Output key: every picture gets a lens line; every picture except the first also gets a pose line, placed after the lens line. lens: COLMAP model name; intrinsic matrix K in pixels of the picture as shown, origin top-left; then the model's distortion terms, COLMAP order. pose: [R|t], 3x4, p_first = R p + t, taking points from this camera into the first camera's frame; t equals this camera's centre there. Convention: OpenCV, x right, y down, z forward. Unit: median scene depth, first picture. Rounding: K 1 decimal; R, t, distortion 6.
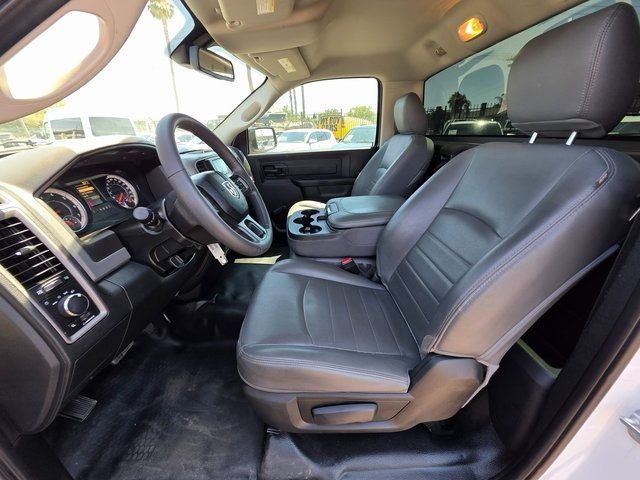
lens RADIAL K [[255.6, 0, 322.3], [0, 255.6, 240.9], [0, 0, 1]] dist [0.004211, -0.000089]
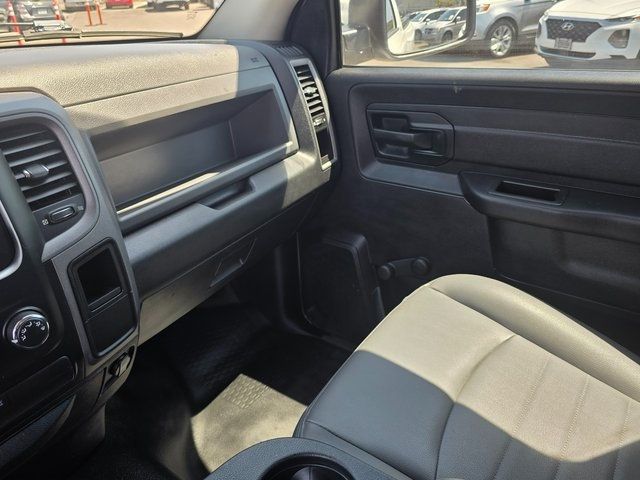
lens RADIAL K [[520.0, 0, 314.9], [0, 520.0, 241.5], [0, 0, 1]] dist [0.007796, -0.013289]
pose [[0.781642, 0.270576, -0.561982, 0.235233], [-0.219757, 0.962699, 0.157855, -0.707212], [0.583731, 0.000113, 0.811947, 1.497860]]
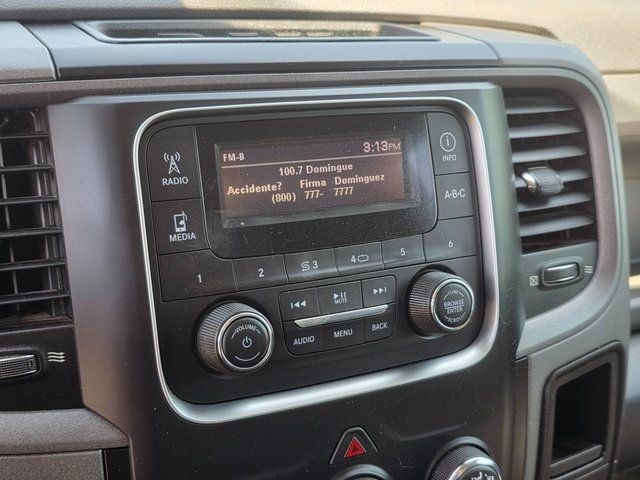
lens RADIAL K [[881.5, 0, 320.9], [0, 881.5, 238.6], [0, 0, 1]] dist [0.080494, 0.000000]
pose [[0.419257, 0.332246, -0.844888, -0.097127], [-0.406139, 0.900953, 0.152756, -0.565577], [0.811957, 0.279098, 0.512669, 1.401394]]
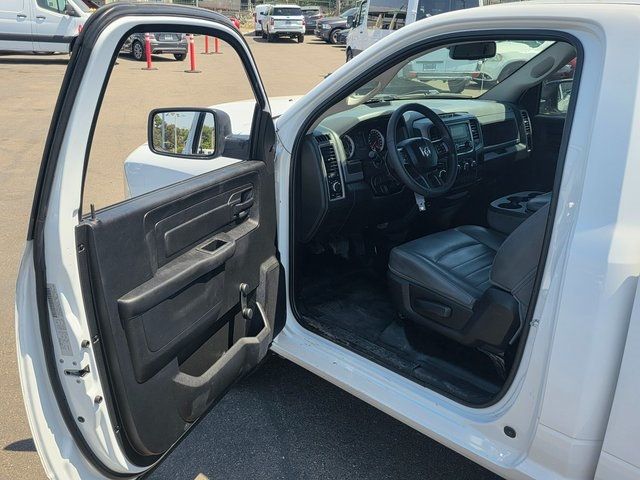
lens RADIAL K [[677.3, 0, 315.3], [0, 677.3, 238.8], [0, 0, 1]] dist [0.063249, 0.000000]
pose [[0.663194, 0.269942, -0.698072, 2.314381], [-0.319752, 0.945481, 0.061838, 0.266703], [0.676707, 0.182199, 0.713352, -2.385618]]
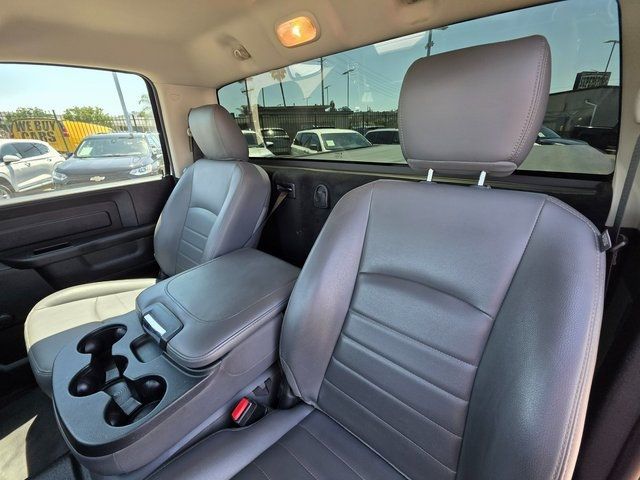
lens RADIAL K [[255.6, 0, 324.7], [0, 255.6, 243.1], [0, 0, 1]] dist [0.004211, -0.000089]
pose [[0.677023, -0.287101, 0.677652, -0.085212], [0.299041, 0.948649, 0.103151, -0.426968], [-0.672469, 0.132810, 0.728112, 0.716410]]
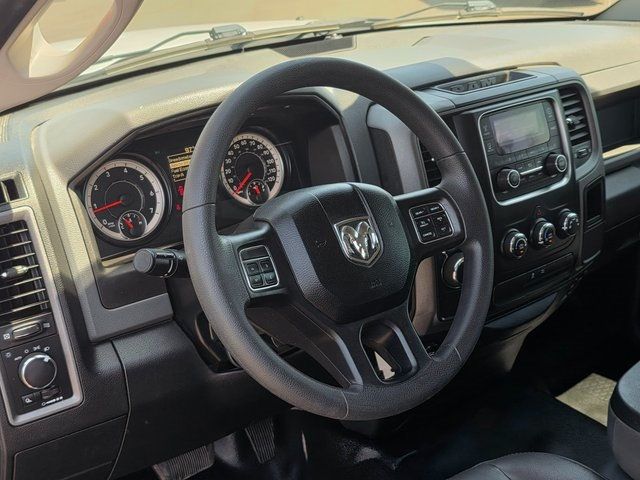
lens RADIAL K [[881.5, 0, 322.7], [0, 881.5, 240.5], [0, 0, 1]] dist [0.080494, 0.000000]
pose [[0.596709, 0.287394, -0.749228, 0.706542], [-0.294416, 0.946964, 0.128760, -0.383766], [0.746497, 0.143753, 0.649675, 0.040569]]
